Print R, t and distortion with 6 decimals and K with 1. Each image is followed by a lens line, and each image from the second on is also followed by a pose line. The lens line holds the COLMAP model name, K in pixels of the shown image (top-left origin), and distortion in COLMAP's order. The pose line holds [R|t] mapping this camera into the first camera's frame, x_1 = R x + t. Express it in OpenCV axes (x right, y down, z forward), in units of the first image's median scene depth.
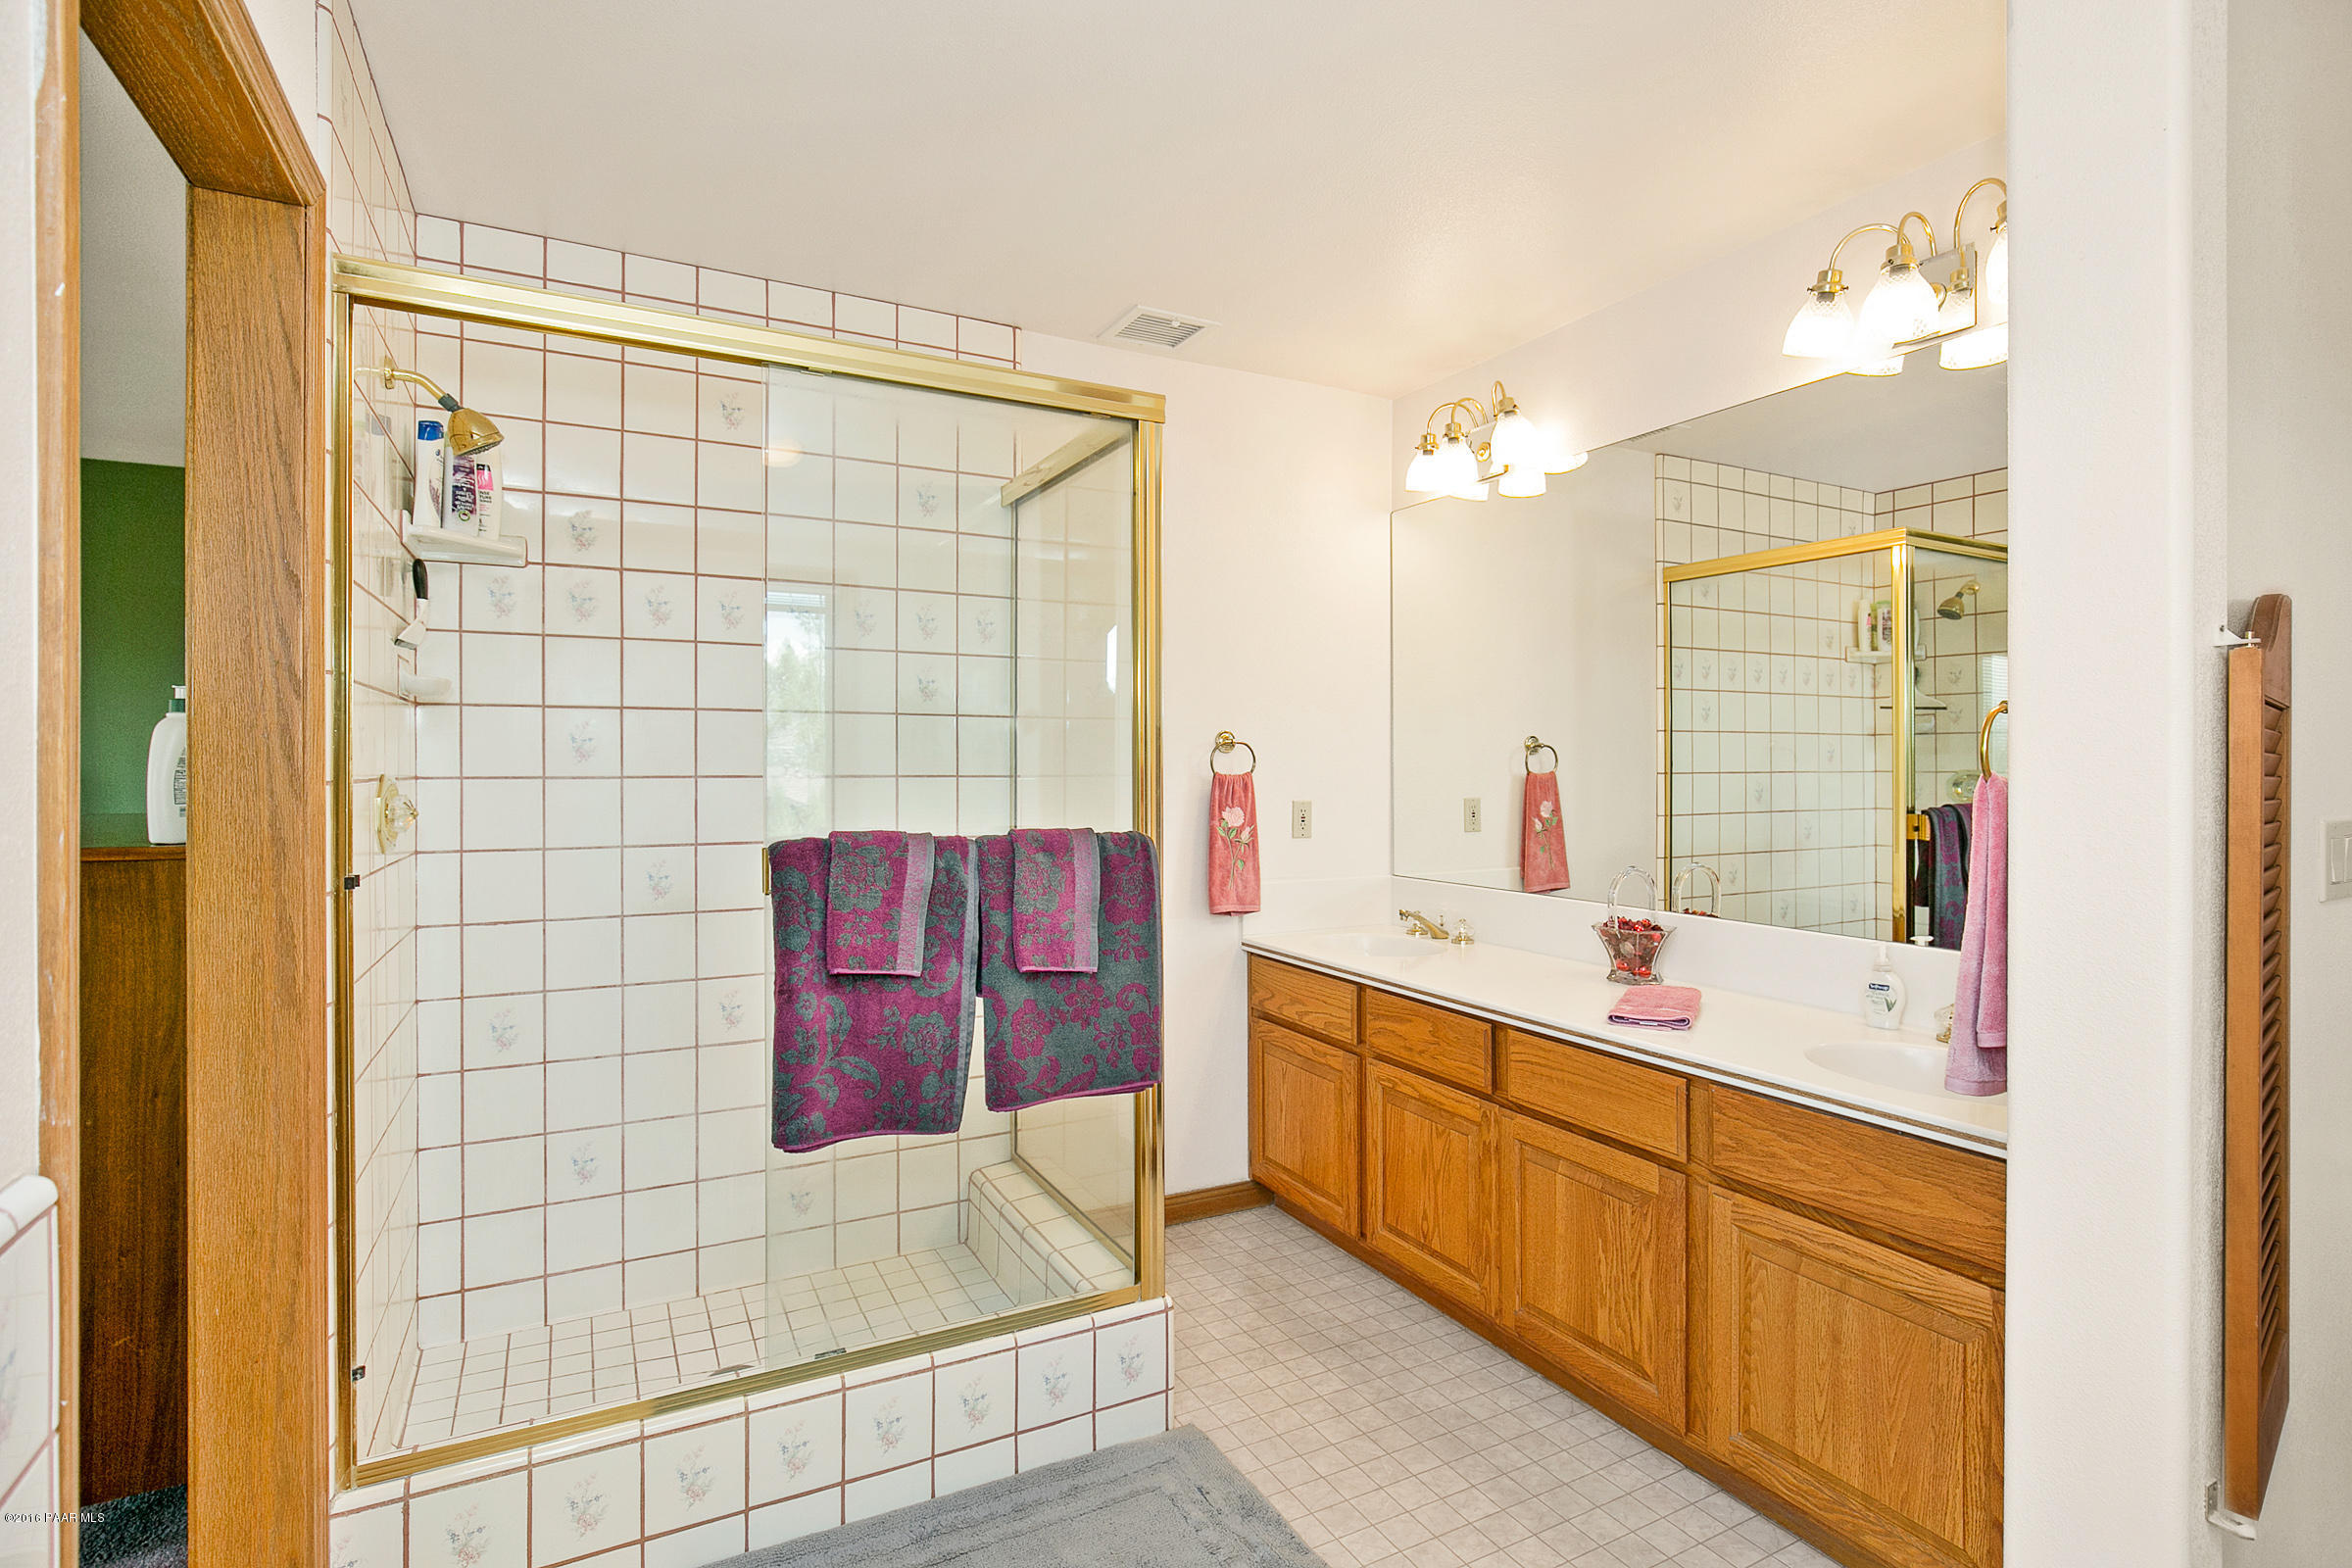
lens RADIAL K [[1126.7, 0, 1176.0], [0, 1126.7, 784.0], [0, 0, 1]] dist [0.001004, 0.000142]
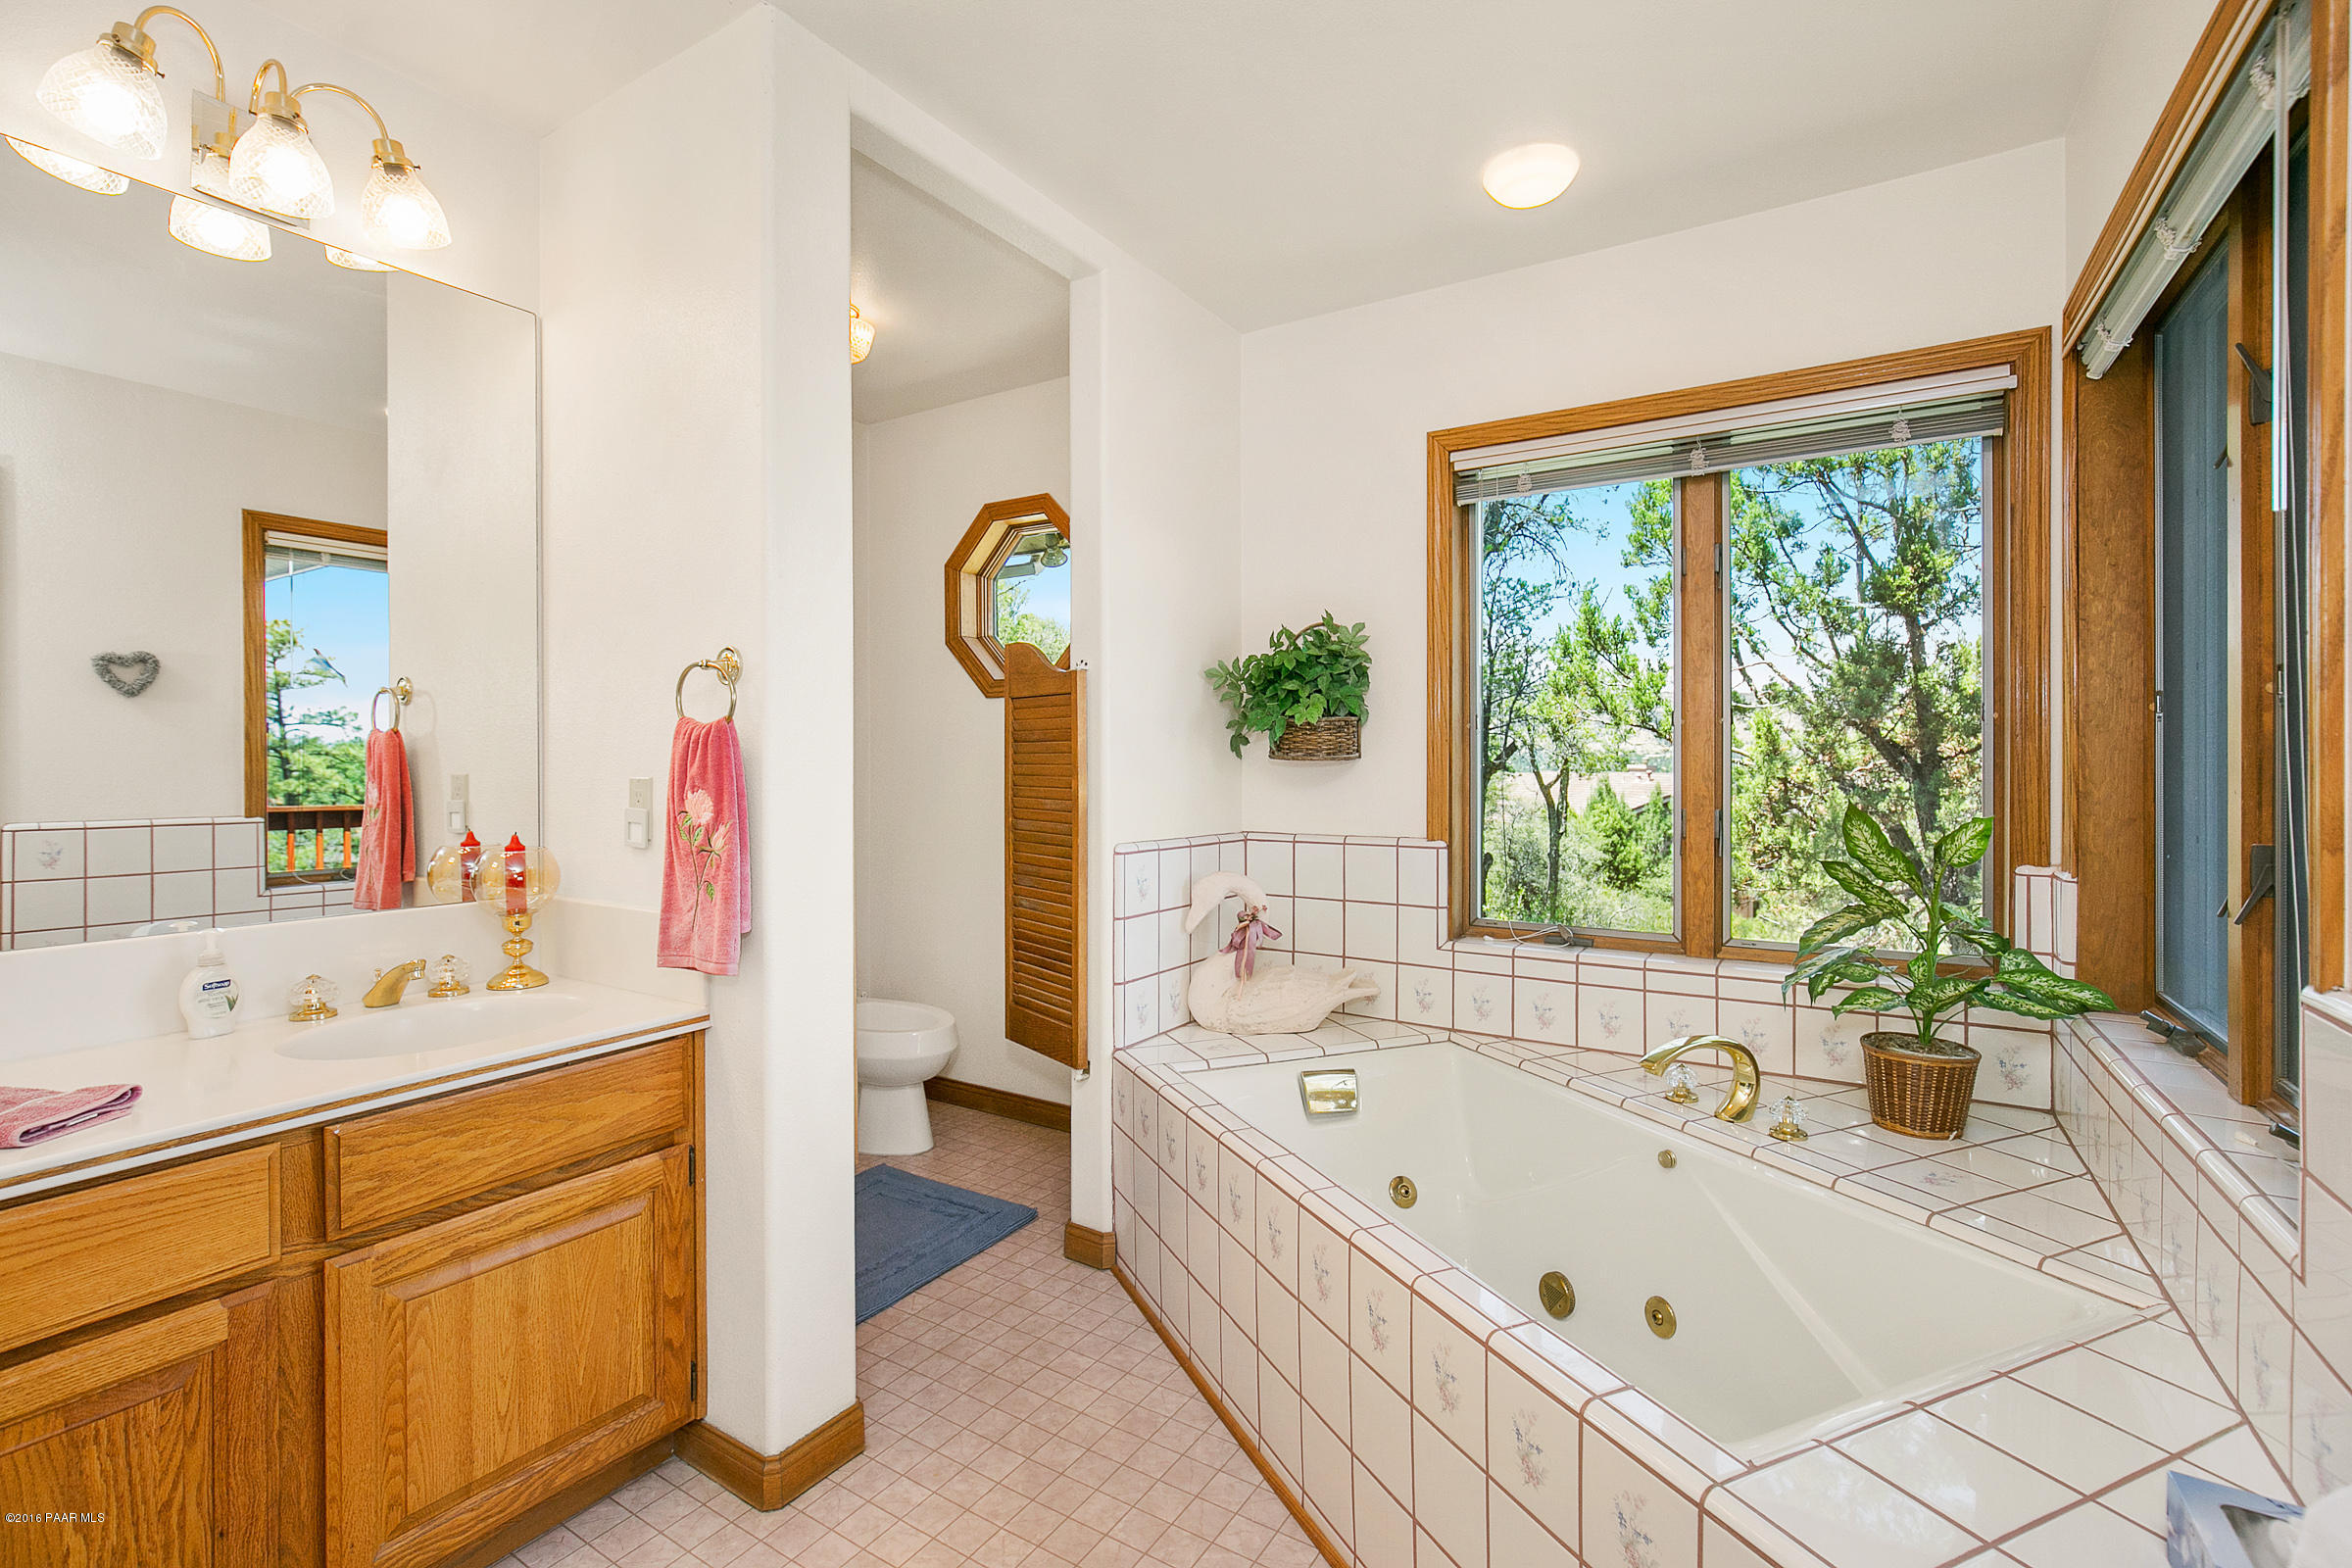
lens RADIAL K [[1058.1, 0, 1207.2], [0, 1058.1, 758.2], [0, 0, 1]] dist [-0.000703, 0.000124]
pose [[-0.527142, -0.002244, 0.849774, -0.438836], [0.007750, 0.999942, 0.007448, 0.019561], [-0.849742, 0.010512, -0.527094, 0.885288]]
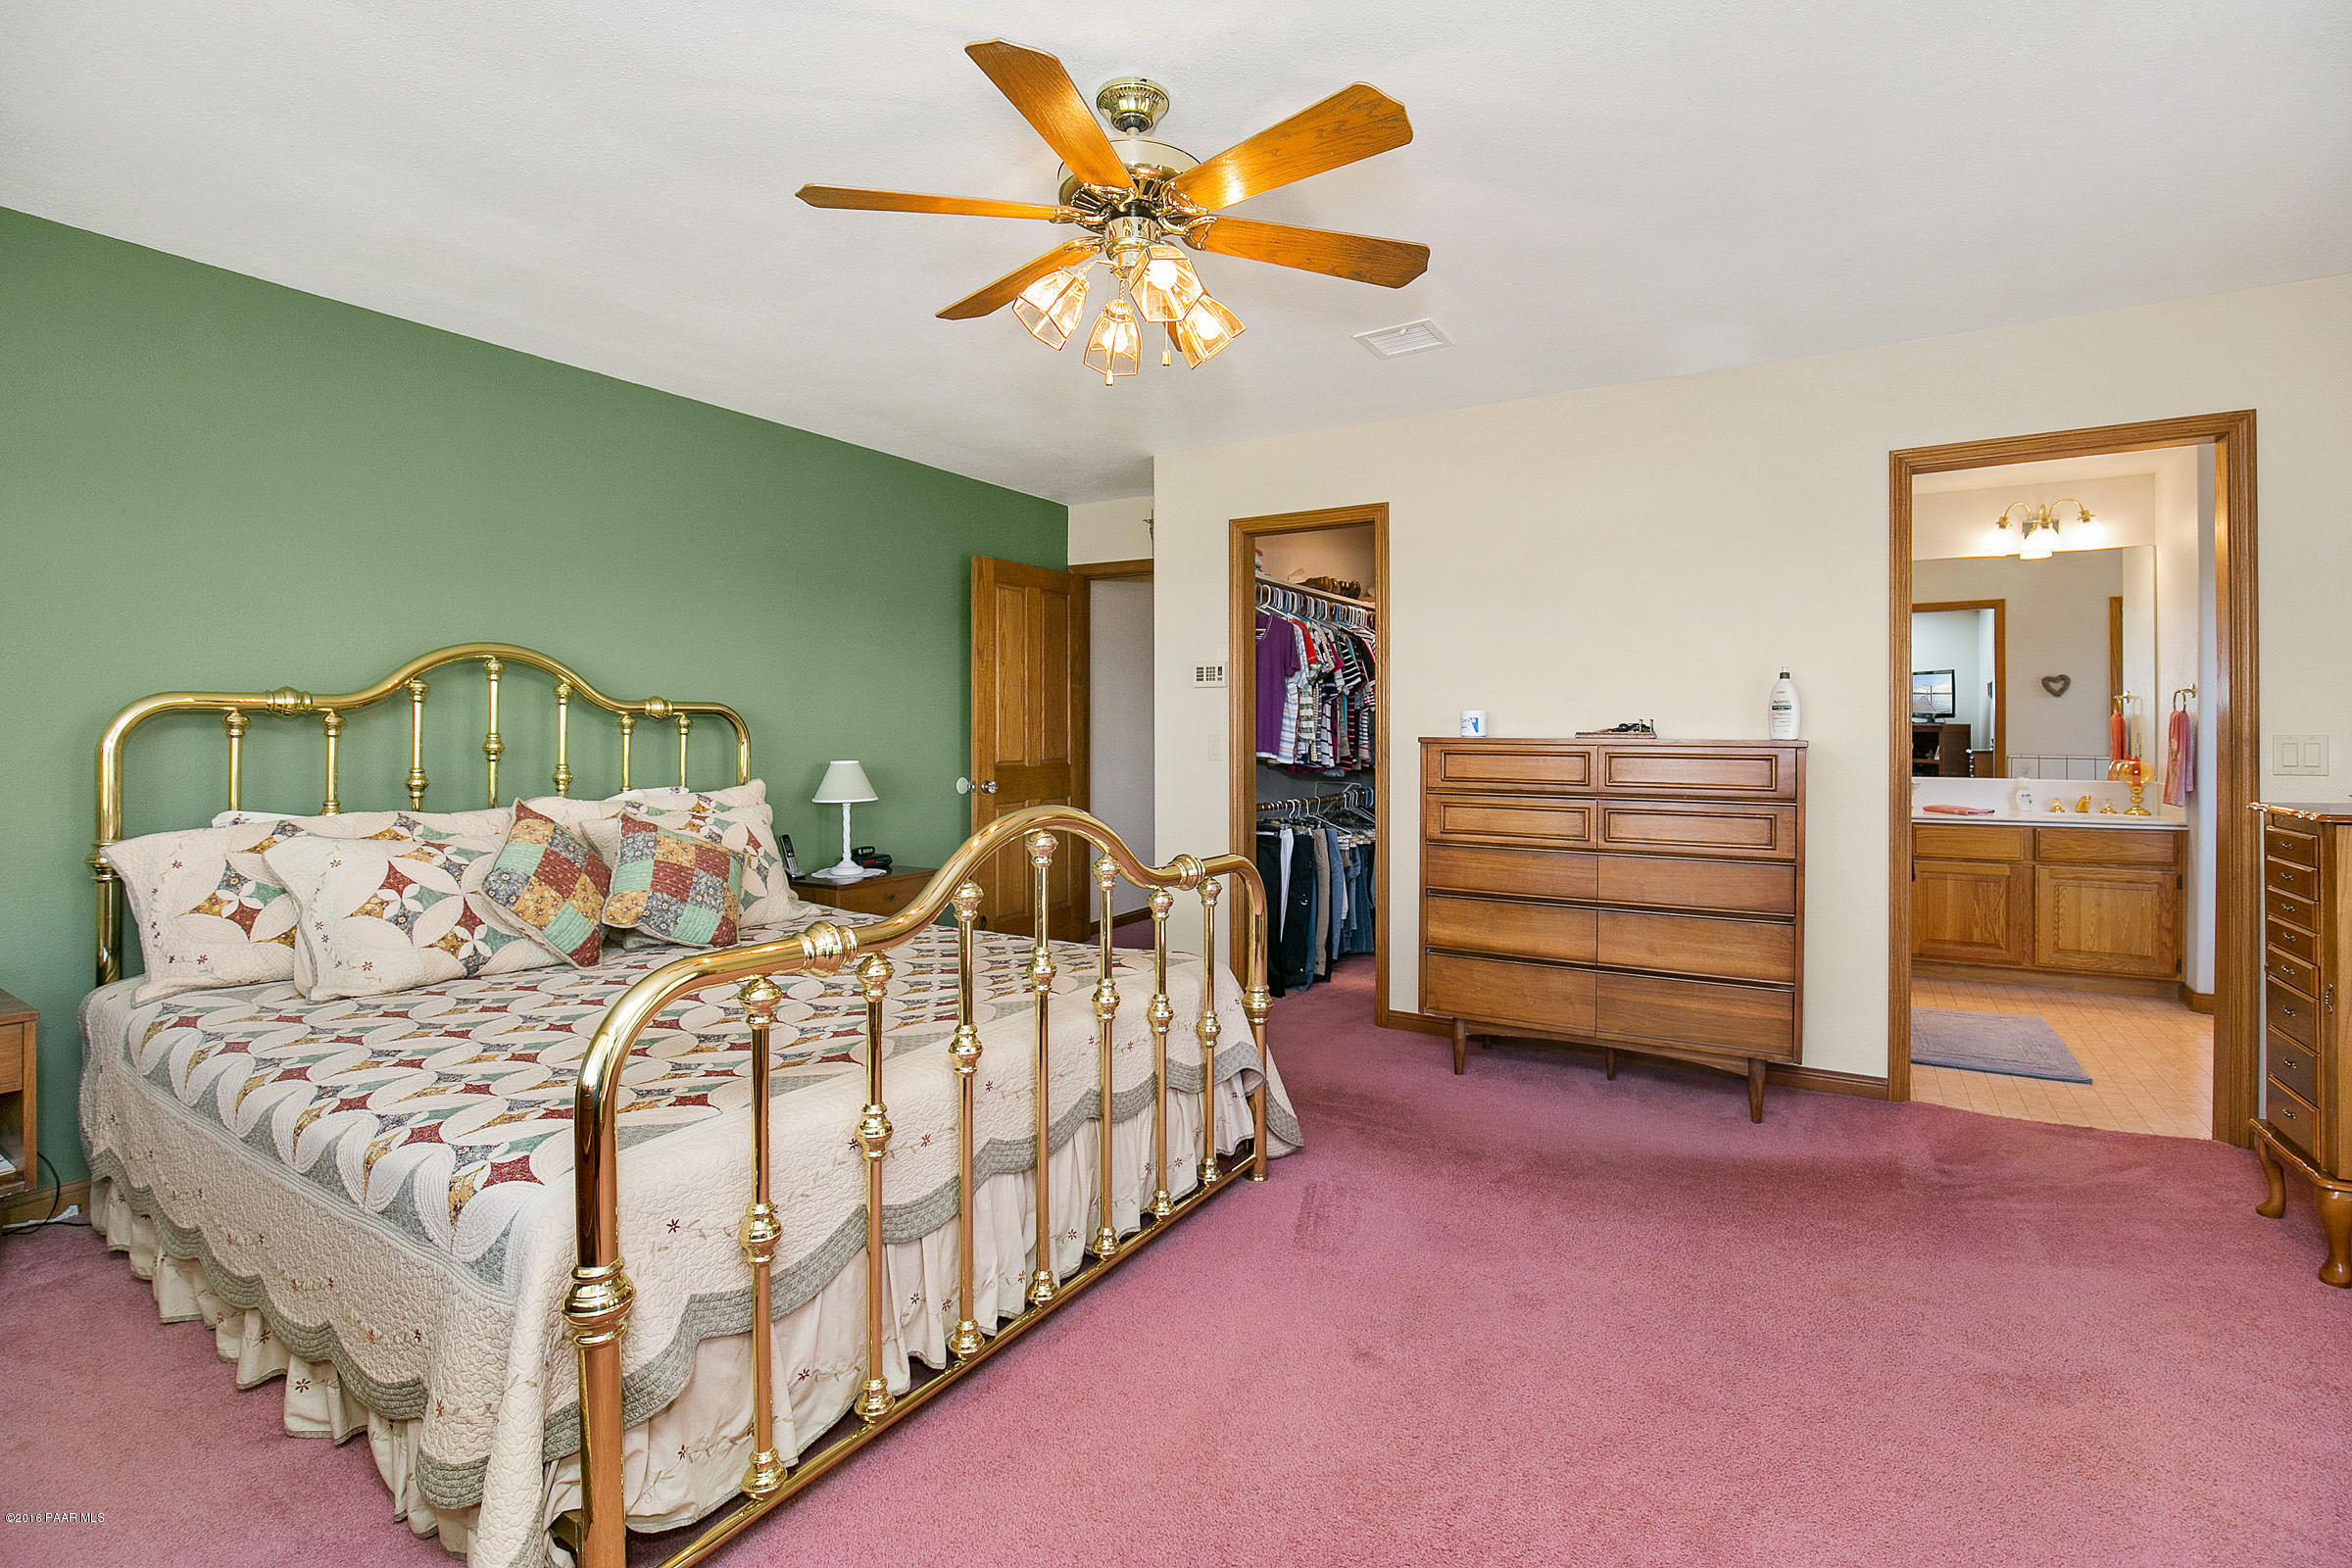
lens RADIAL K [[1058.1, 0, 1207.2], [0, 1058.1, 758.2], [0, 0, 1]] dist [-0.000703, 0.000124]
pose [[0.831340, -0.017493, 0.555488, -2.608952], [0.009792, 0.999810, 0.016831, 0.038139], [-0.555678, -0.008554, 0.831354, 0.005138]]
